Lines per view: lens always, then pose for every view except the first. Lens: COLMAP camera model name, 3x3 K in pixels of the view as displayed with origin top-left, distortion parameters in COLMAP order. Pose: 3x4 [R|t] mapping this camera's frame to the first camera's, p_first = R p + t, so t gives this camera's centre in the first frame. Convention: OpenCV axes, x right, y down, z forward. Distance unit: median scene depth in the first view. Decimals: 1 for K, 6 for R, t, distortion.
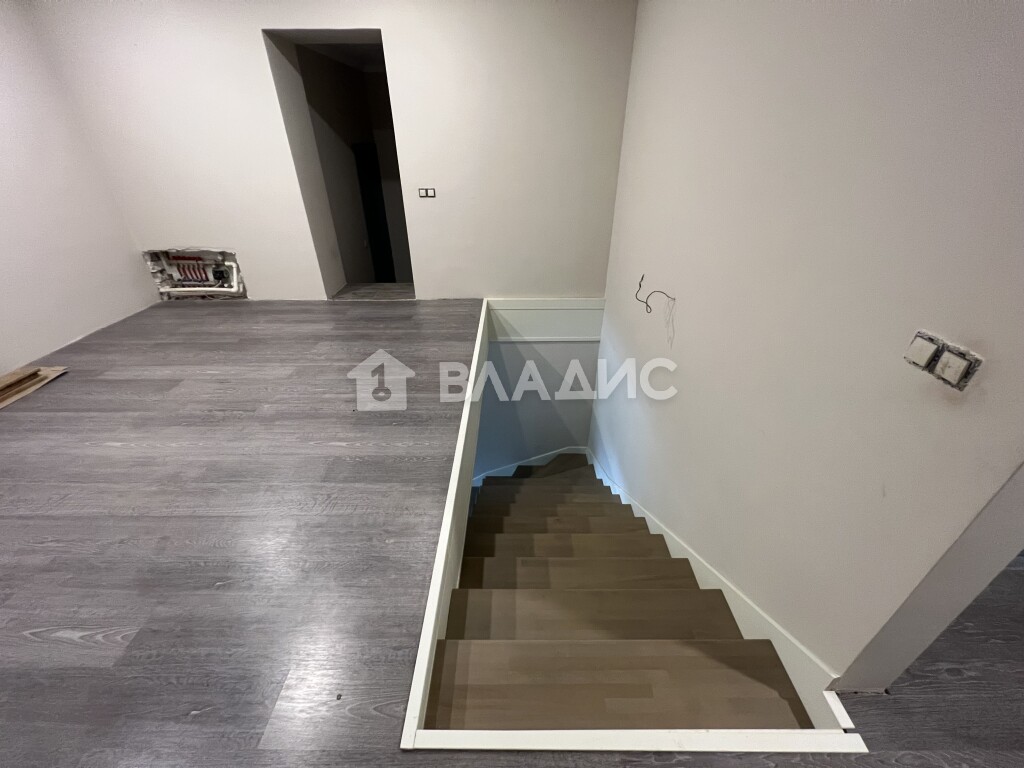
lens RADIAL K [[409.3, 0, 510.4], [0, 409.3, 385.1], [0, 0, 1]] dist [-0.001103, -0.000168]
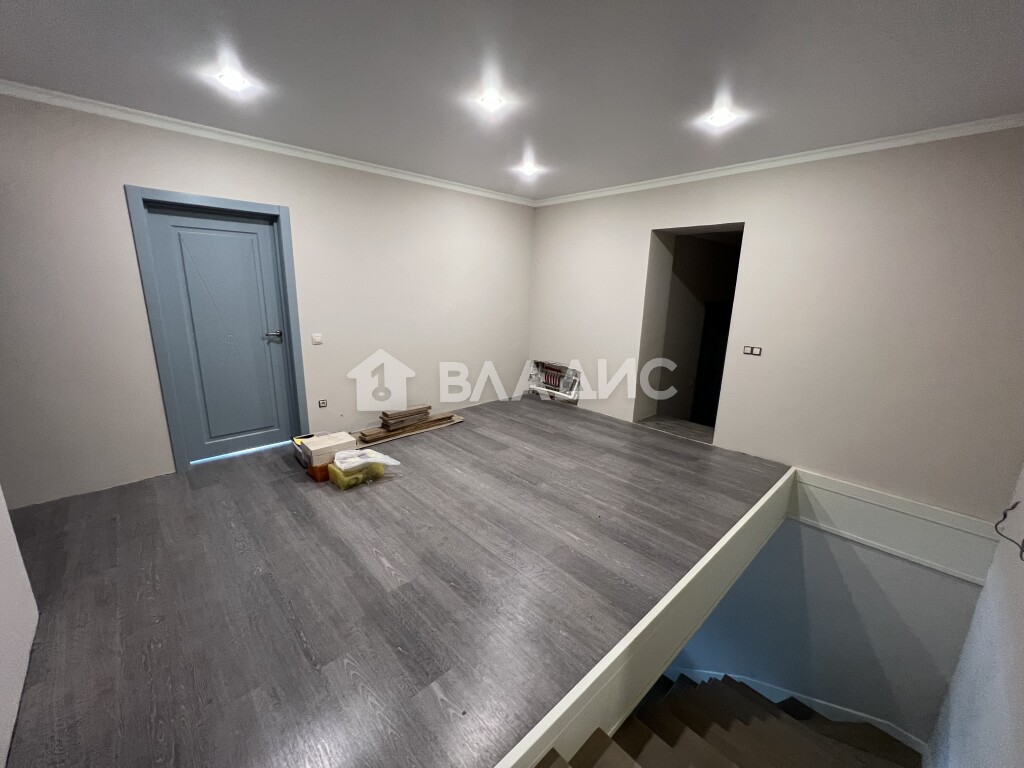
lens RADIAL K [[413.7, 0, 510.3], [0, 413.7, 385.3], [0, 0, 1]] dist [-0.002646, 0.000070]
pose [[0.682154, 0.192144, -0.705512, 0.159046], [-0.399792, 0.905876, -0.139842, -0.006988], [0.612236, 0.377452, 0.694764, -0.067426]]
